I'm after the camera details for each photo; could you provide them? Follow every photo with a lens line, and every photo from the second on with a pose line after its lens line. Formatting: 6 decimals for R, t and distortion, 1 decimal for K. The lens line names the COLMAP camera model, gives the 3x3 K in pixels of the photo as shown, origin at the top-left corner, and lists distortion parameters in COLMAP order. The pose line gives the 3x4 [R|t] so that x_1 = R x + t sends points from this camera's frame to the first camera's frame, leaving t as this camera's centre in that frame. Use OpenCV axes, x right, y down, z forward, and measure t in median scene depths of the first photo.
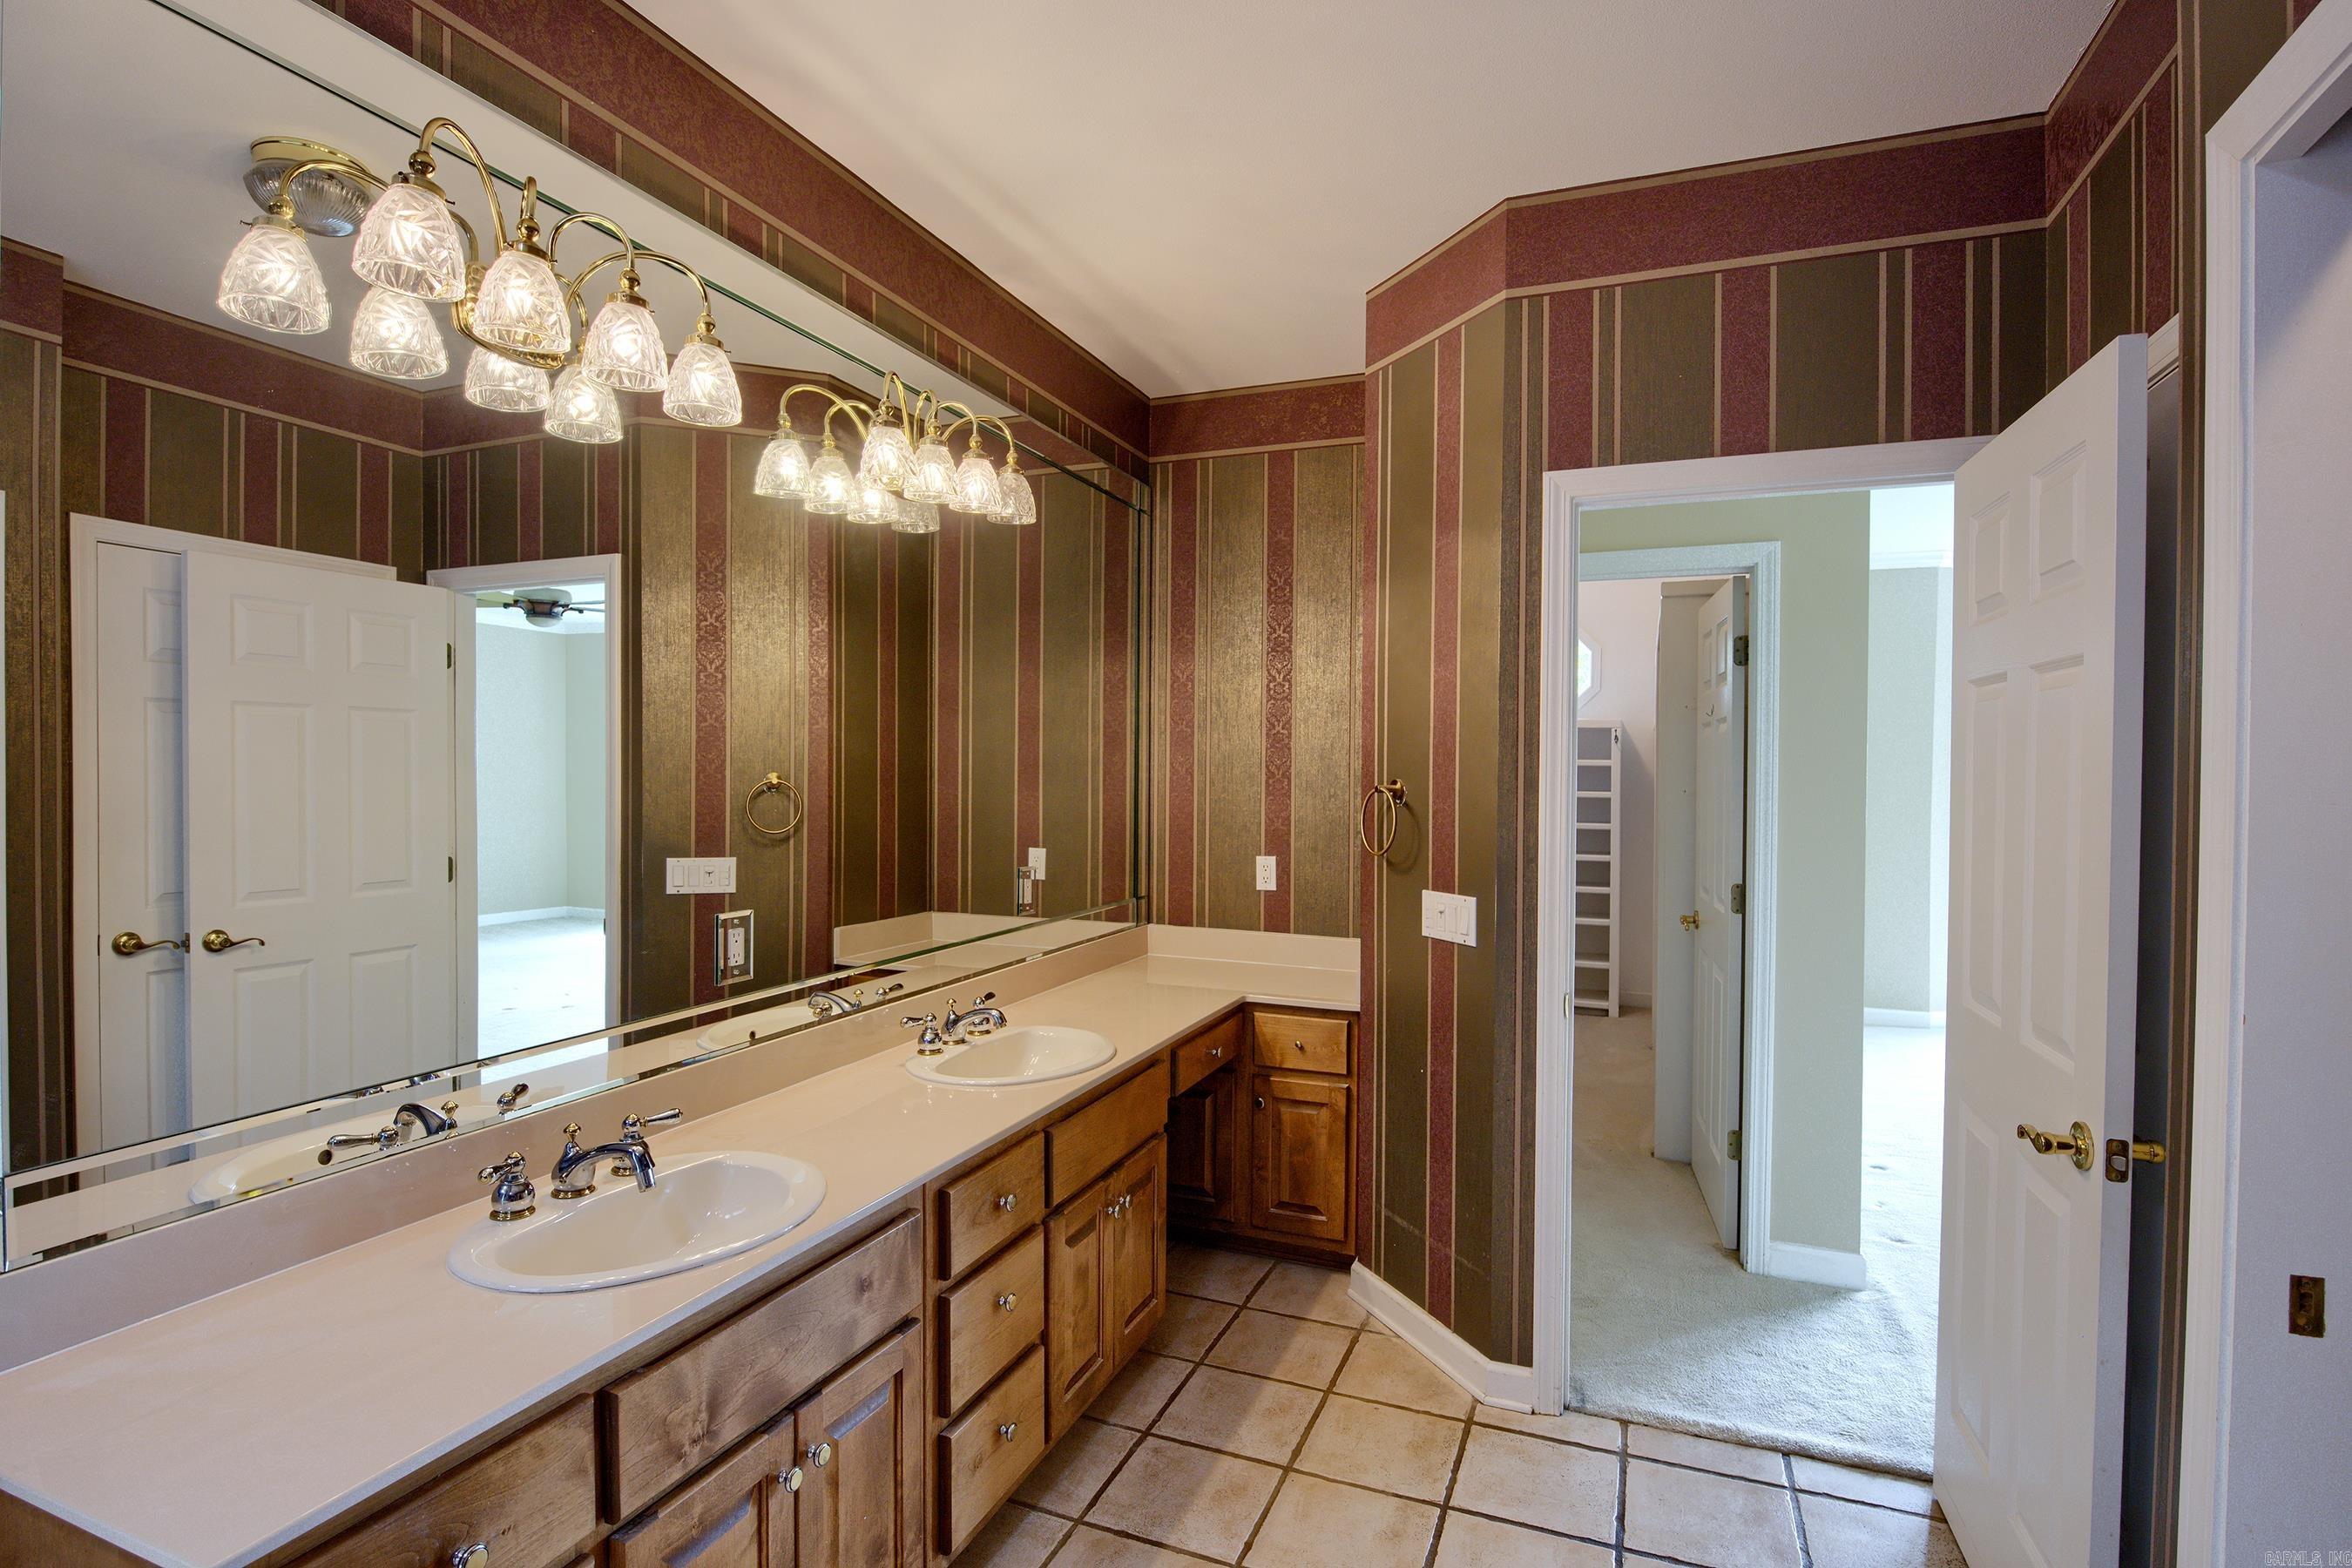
lens RADIAL K [[1131.8, 0, 1173.9], [0, 1131.8, 780.8], [0, 0, 1]] dist [-0.002880, -0.000283]
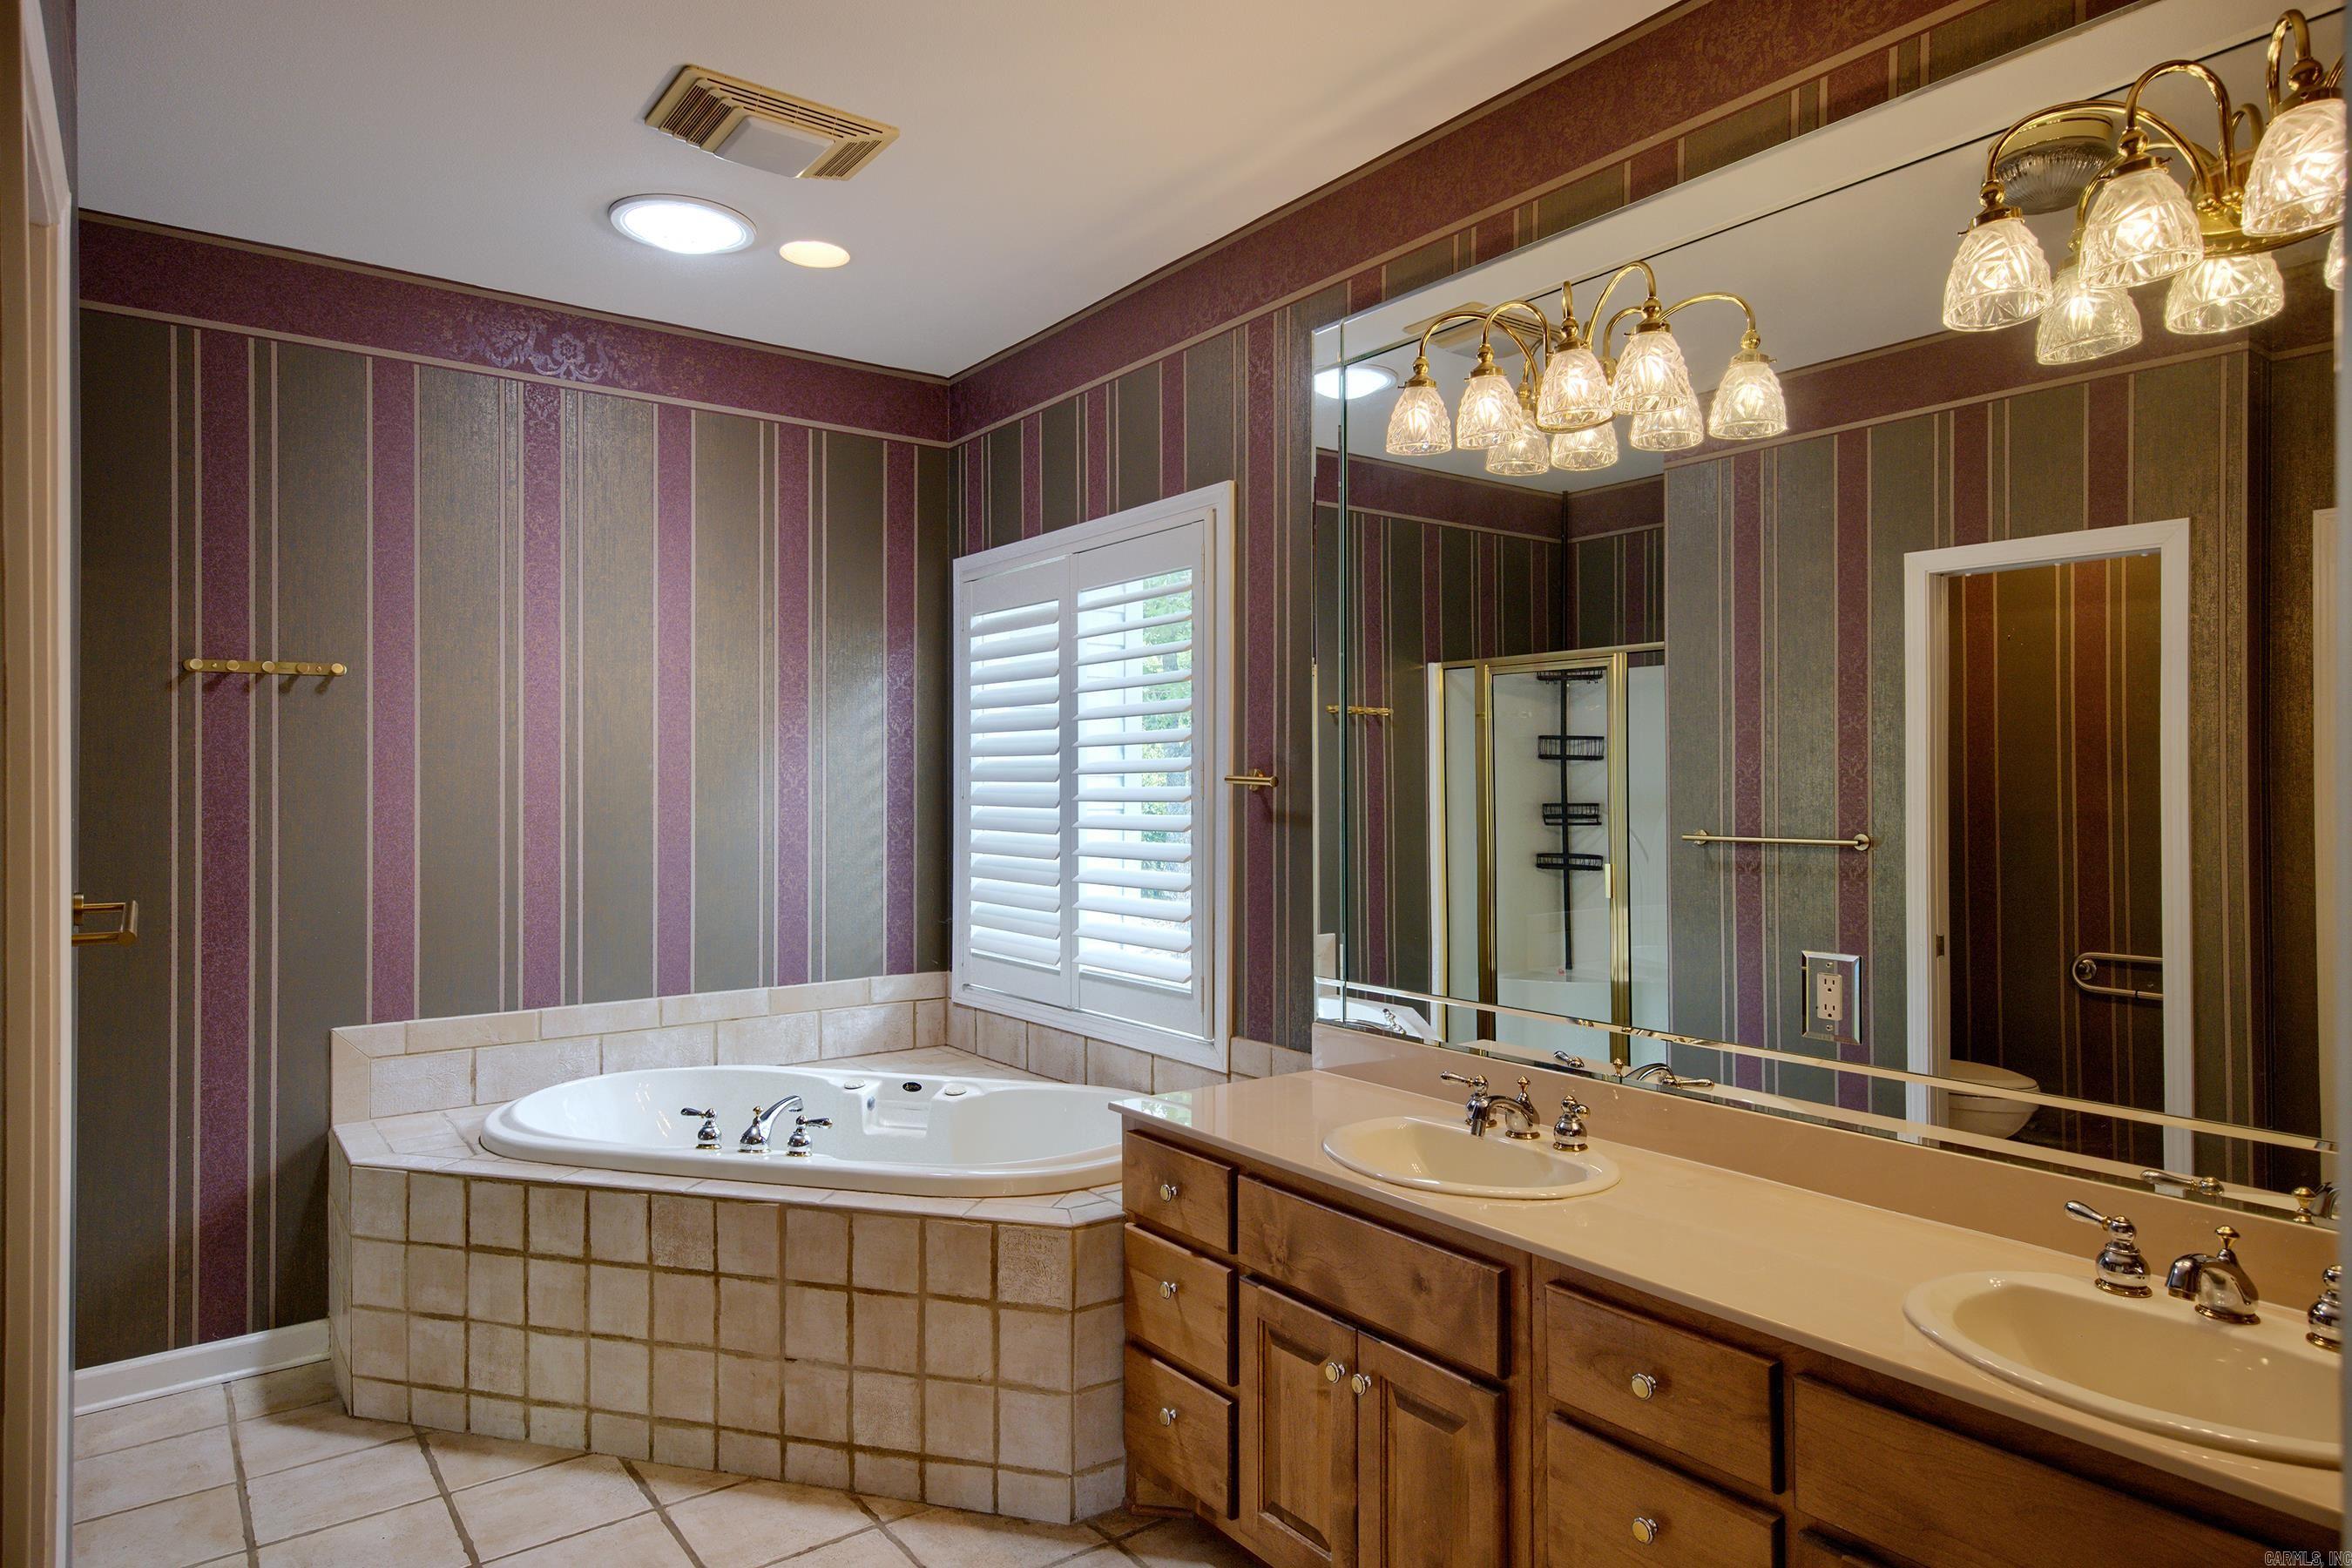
lens RADIAL K [[1397.0, 0, 1173.2], [0, 1397.0, 777.3], [0, 0, 1]] dist [0.003101, 0.000339]
pose [[-0.511826, -0.014203, -0.858972, 0.708897], [-0.015437, 0.999854, -0.007334, 0.006680], [0.858950, 0.009507, -0.511971, 1.120588]]
